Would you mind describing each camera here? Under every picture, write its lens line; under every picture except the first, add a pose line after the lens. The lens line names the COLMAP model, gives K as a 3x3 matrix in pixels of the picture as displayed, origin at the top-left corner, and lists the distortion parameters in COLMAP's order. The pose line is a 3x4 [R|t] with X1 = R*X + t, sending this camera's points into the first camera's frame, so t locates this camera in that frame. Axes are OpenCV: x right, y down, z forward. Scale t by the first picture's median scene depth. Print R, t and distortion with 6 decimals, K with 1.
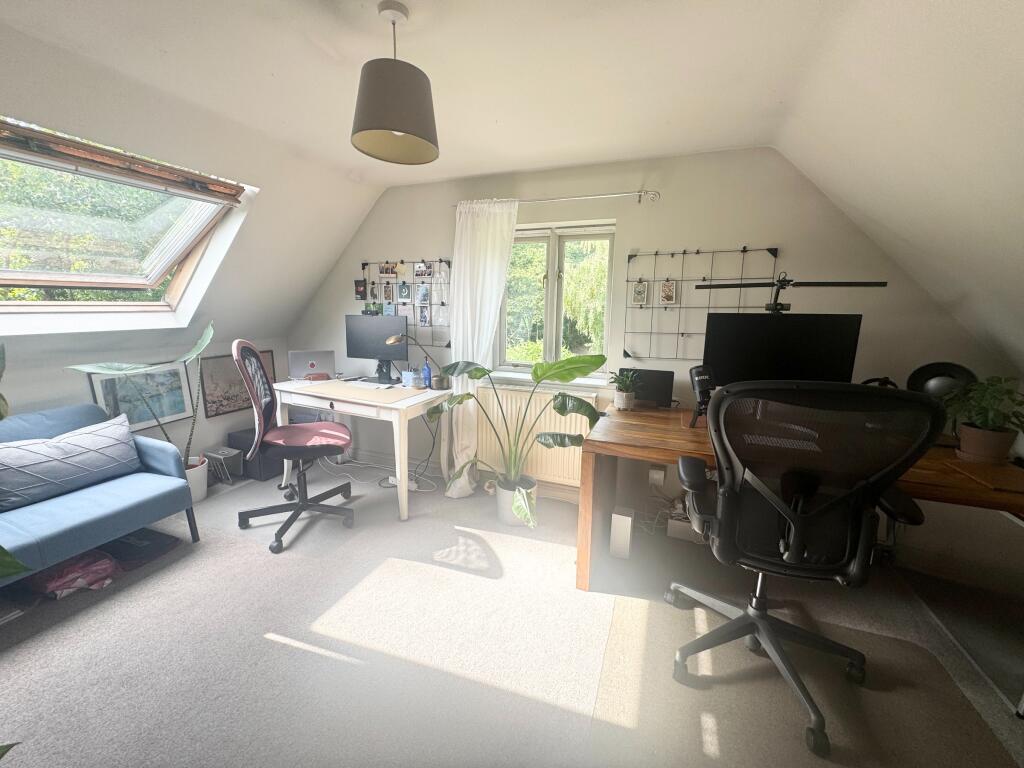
lens RADIAL K [[409.4, 0, 509.7], [0, 409.4, 386.2], [0, 0, 1]] dist [0.000976, 0.000794]
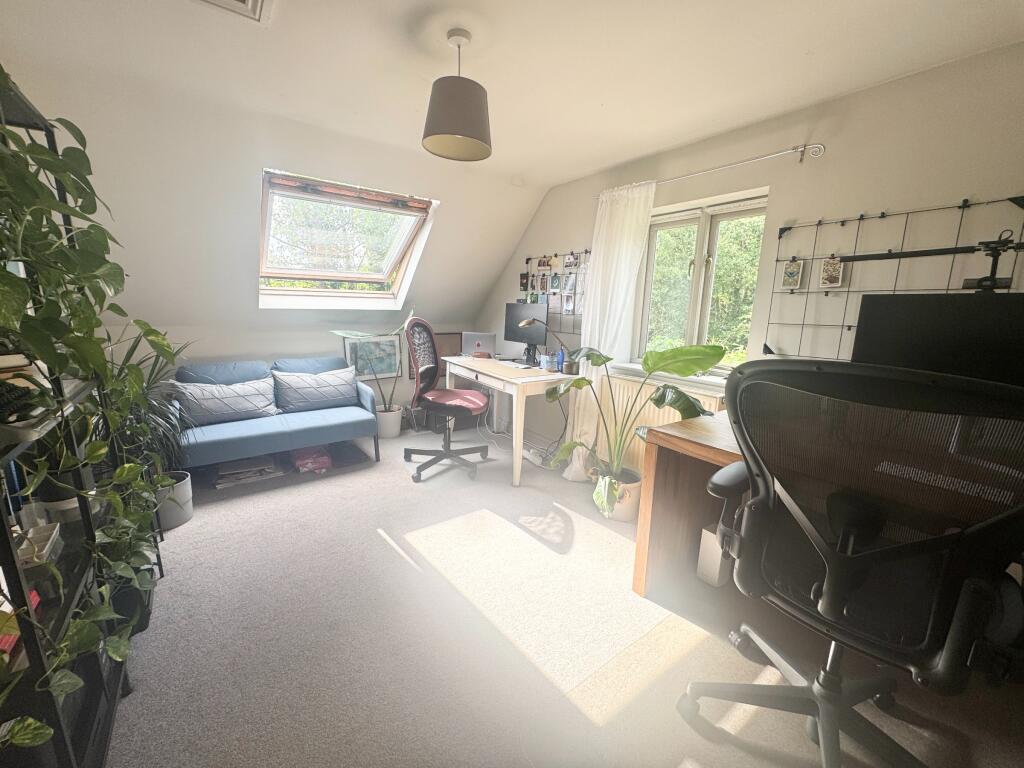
lens RADIAL K [[409.4, 0, 509.9], [0, 409.4, 385.7], [0, 0, 1]] dist [0.000976, 0.000794]
pose [[0.846827, 0.113708, -0.519571, 0.299146], [-0.121119, 0.992441, 0.019789, 0.041160], [0.517894, 0.046172, 0.854198, 0.035672]]
